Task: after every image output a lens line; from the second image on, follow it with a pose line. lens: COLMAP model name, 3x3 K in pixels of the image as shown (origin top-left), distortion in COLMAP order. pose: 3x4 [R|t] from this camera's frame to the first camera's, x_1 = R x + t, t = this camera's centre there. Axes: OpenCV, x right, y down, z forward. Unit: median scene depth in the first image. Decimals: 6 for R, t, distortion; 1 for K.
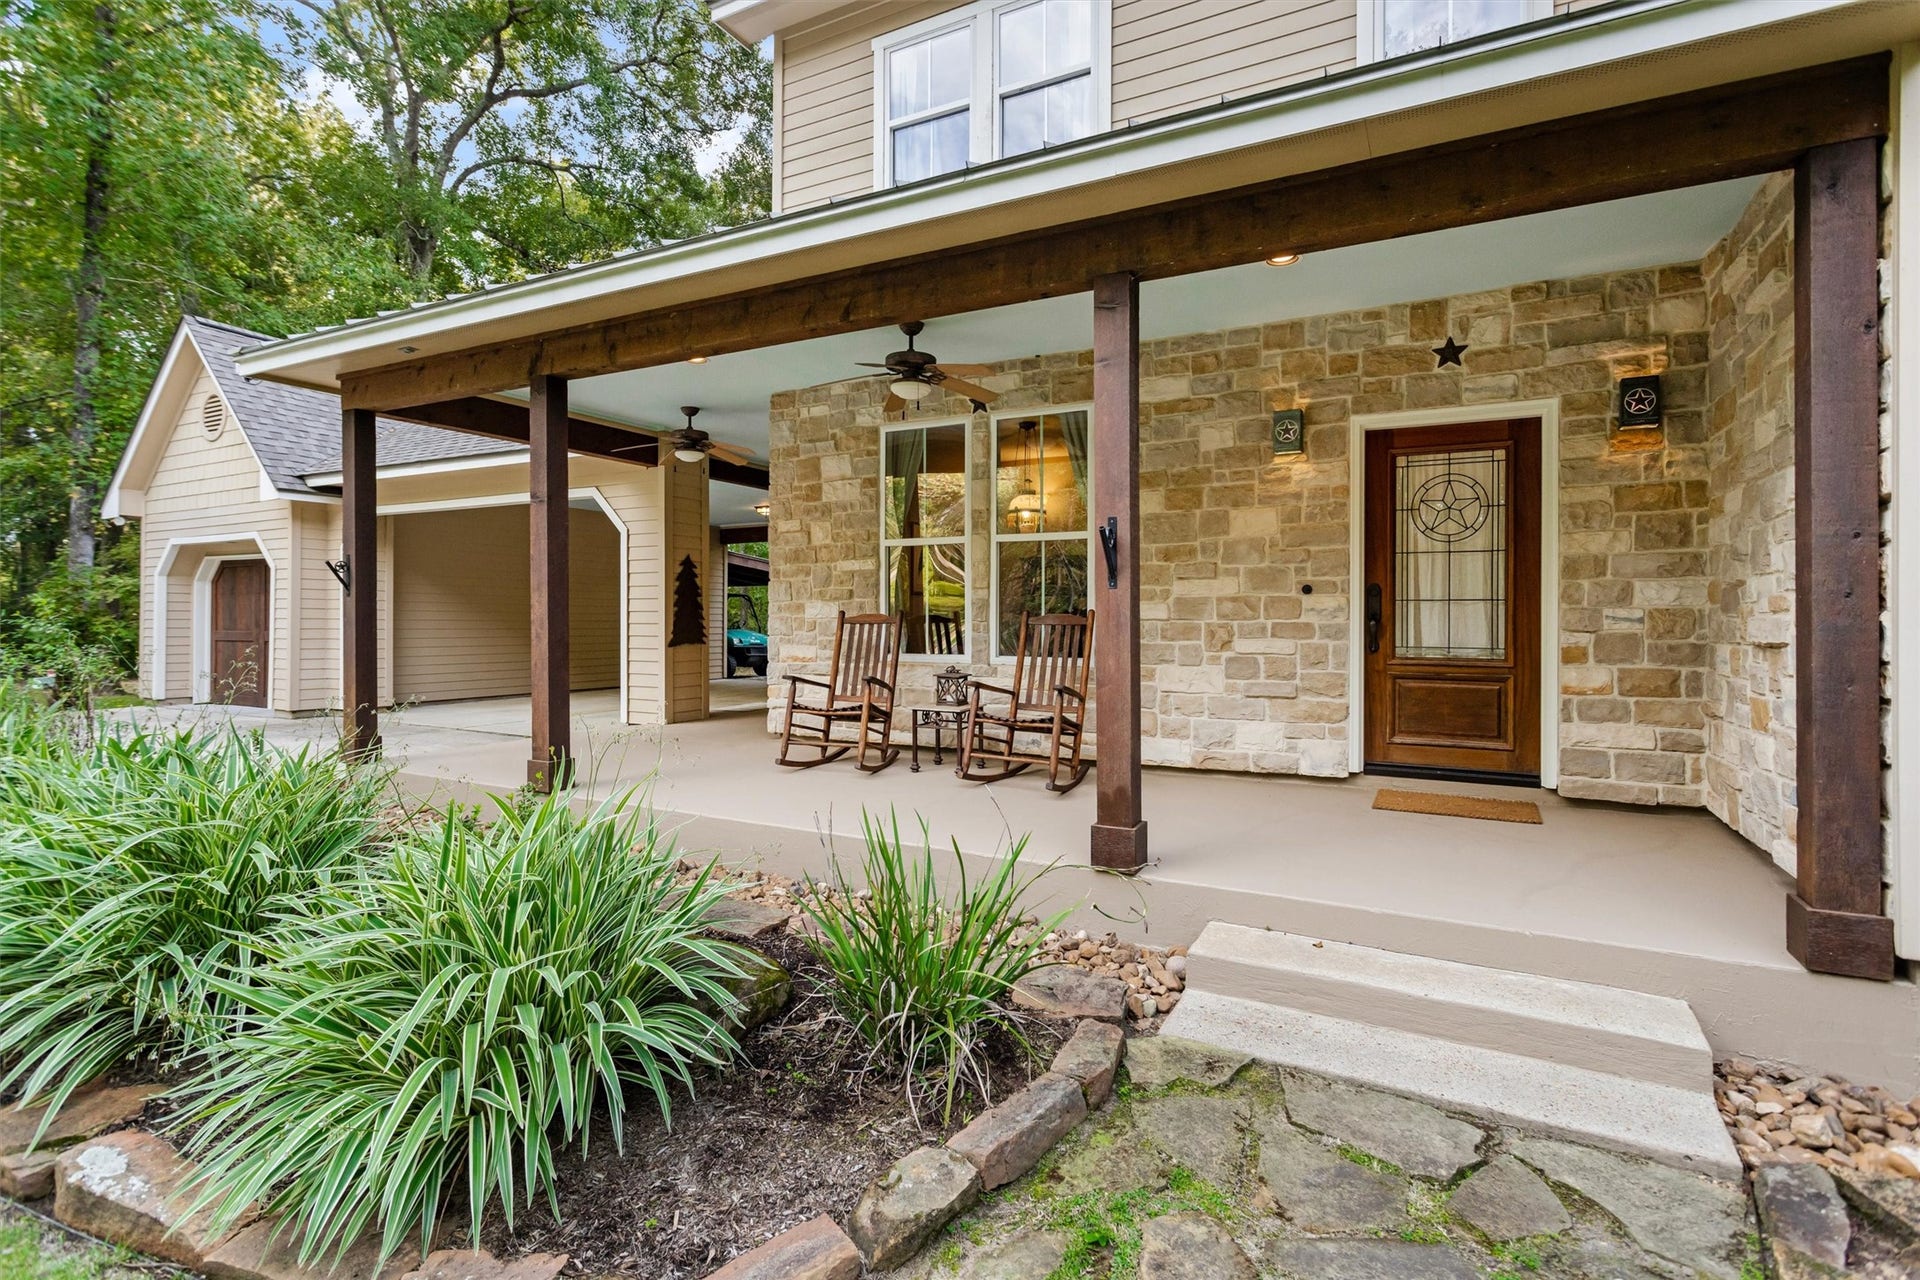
lens RADIAL K [[923.9, 0, 956.3], [0, 923.9, 619.5], [0, 0, 1]] dist [0.003146, 0.000411]
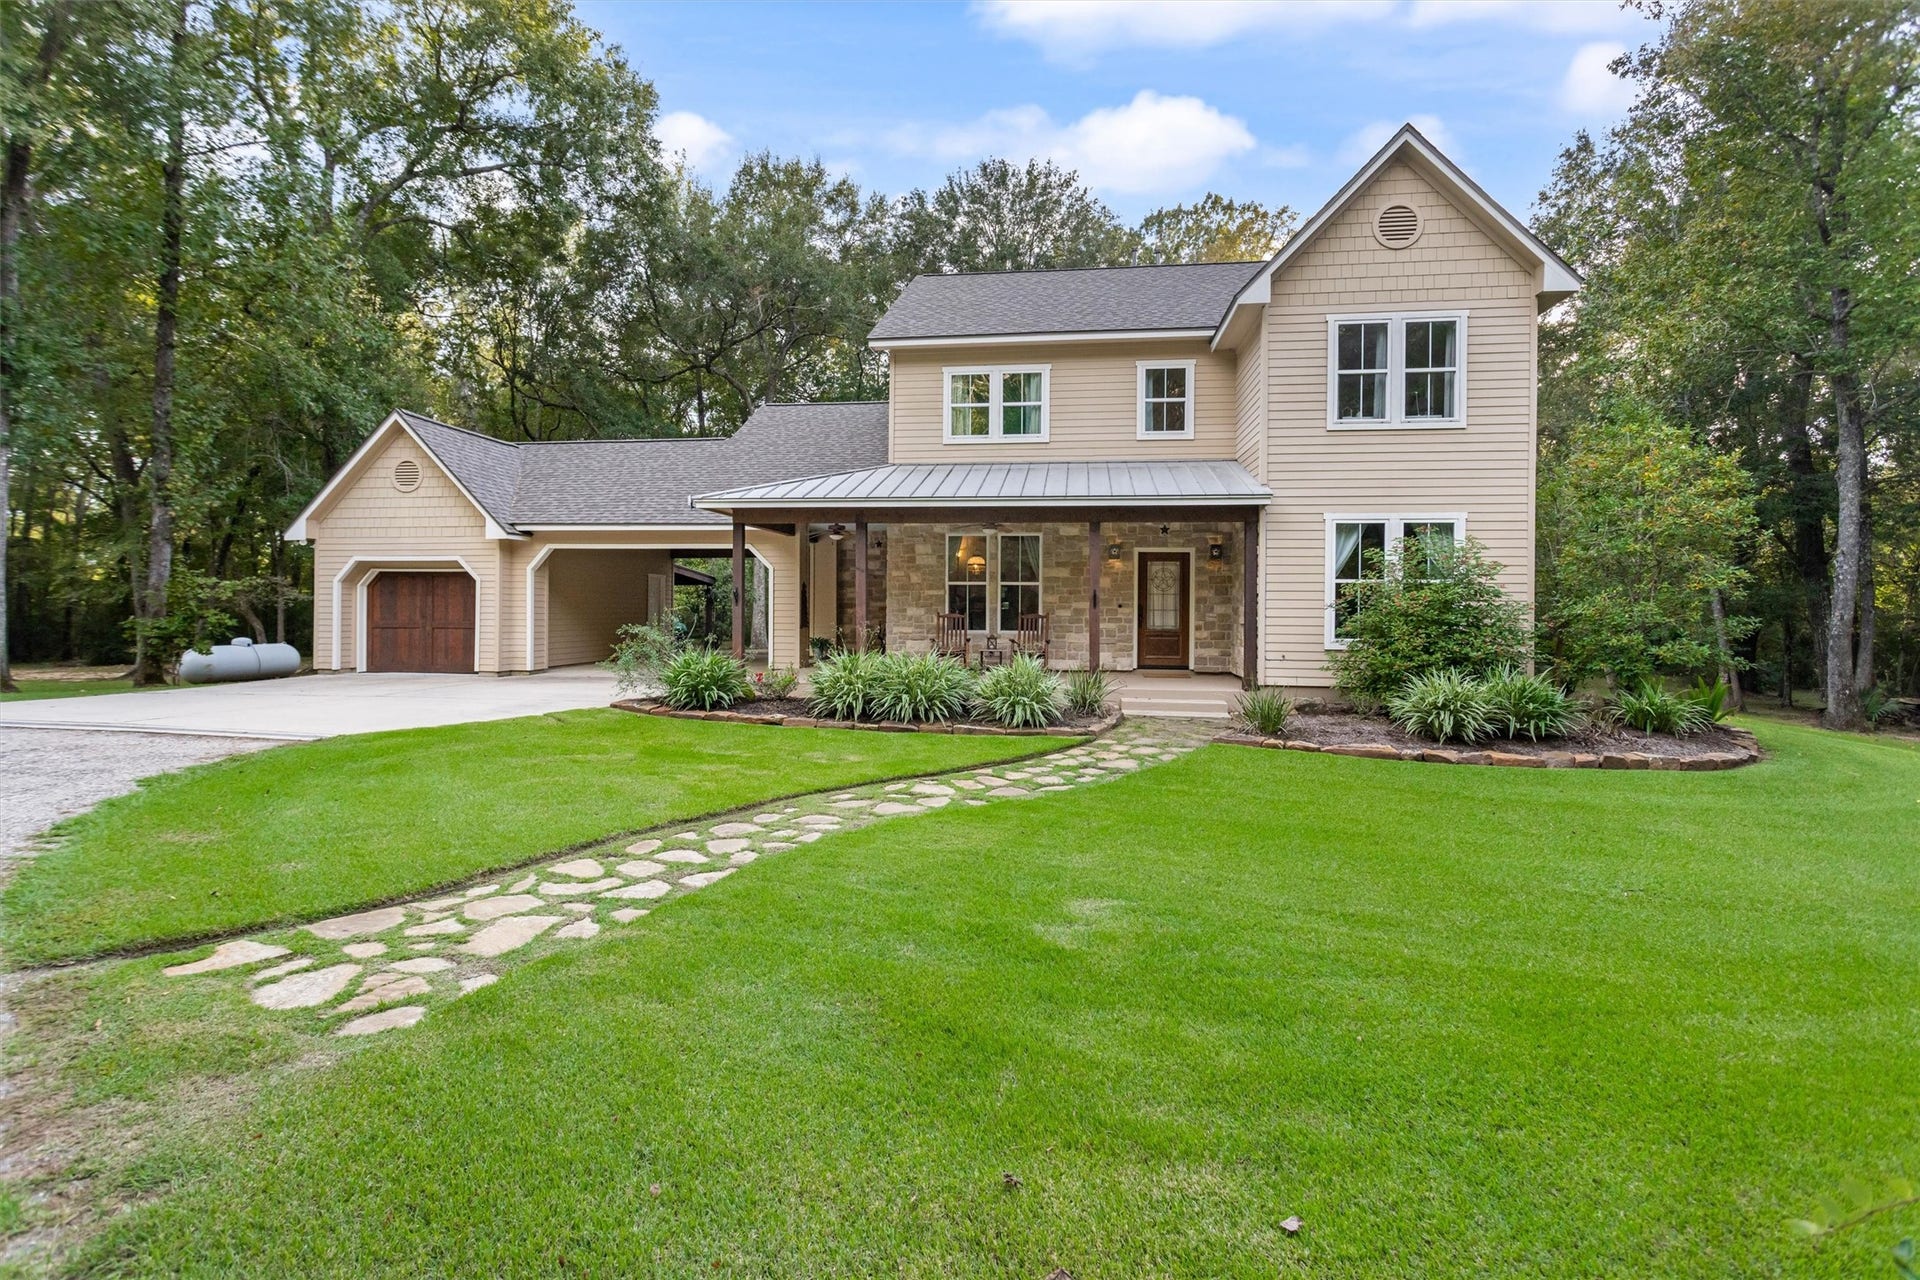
lens RADIAL K [[923.9, 0, 956.3], [0, 923.9, 619.5], [0, 0, 1]] dist [0.003146, 0.000411]
pose [[0.930776, -0.000025, 0.365589, -1.234980], [-0.003621, 0.999950, 0.009286, -0.016337], [-0.365571, -0.009967, 0.930730, -1.609769]]
